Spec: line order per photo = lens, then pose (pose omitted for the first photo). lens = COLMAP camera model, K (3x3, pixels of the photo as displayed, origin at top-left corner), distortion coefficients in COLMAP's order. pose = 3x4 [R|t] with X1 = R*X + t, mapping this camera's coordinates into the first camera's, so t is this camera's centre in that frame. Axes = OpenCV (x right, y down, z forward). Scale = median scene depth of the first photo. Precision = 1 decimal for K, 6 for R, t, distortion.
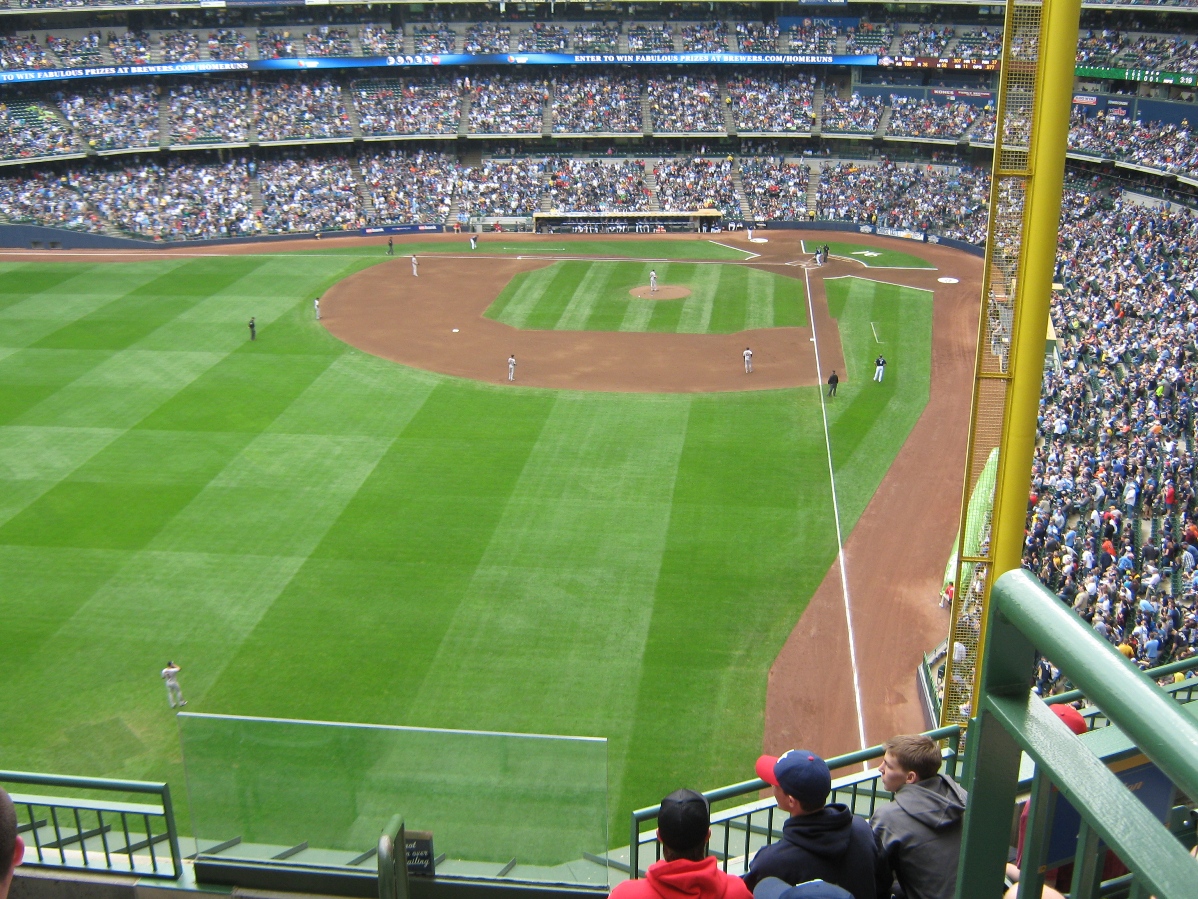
lens RADIAL K [[1344.2, 0, 600.7], [0, 1344.2, 444.1], [0, 0, 1]] dist [-0.079725, 0.000000]
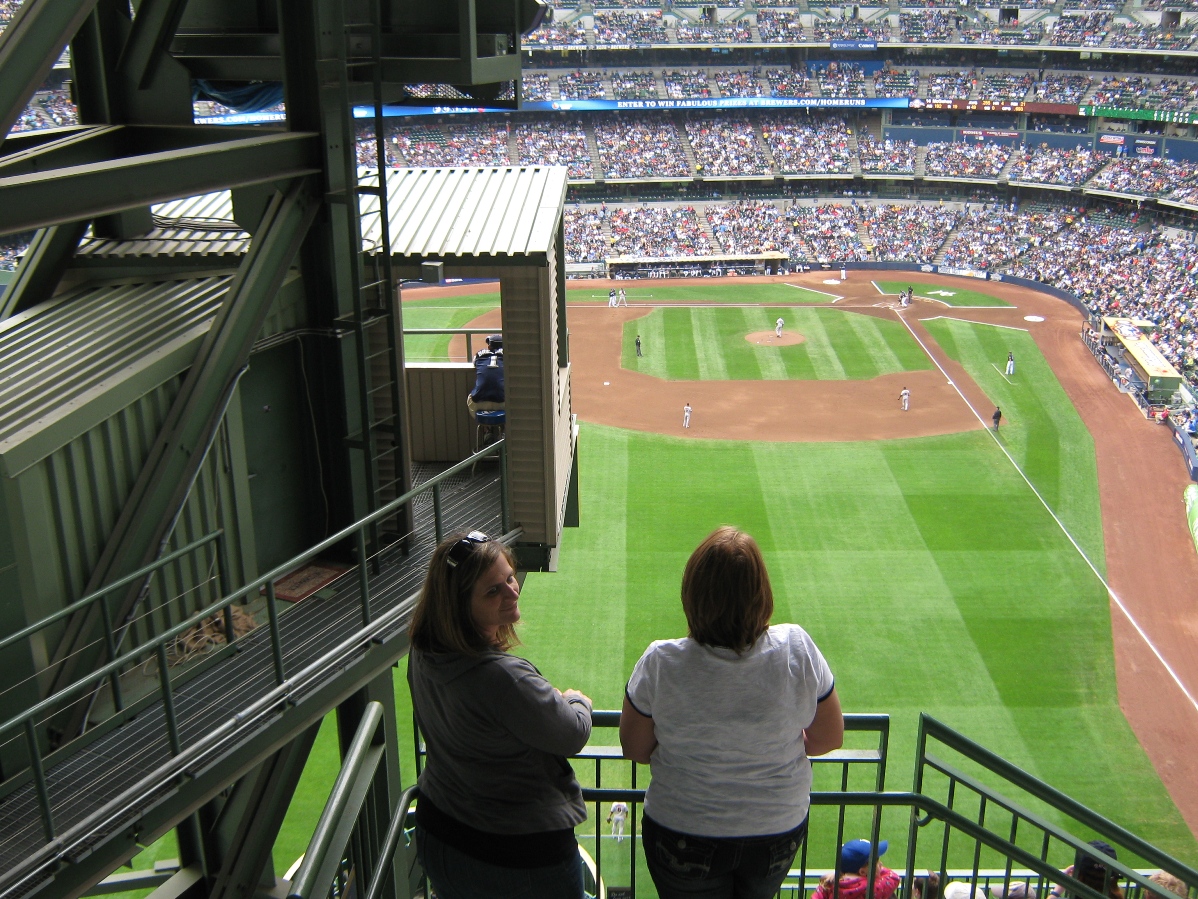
lens RADIAL K [[1344.2, 0, 601.0], [0, 1344.2, 456.2], [0, 0, 1]] dist [-0.079725, 0.000000]
pose [[0.996205, -0.034968, 0.079710, -0.132790], [0.035543, 0.999351, -0.005802, -0.015640], [-0.079455, 0.008613, 0.996801, -0.017565]]
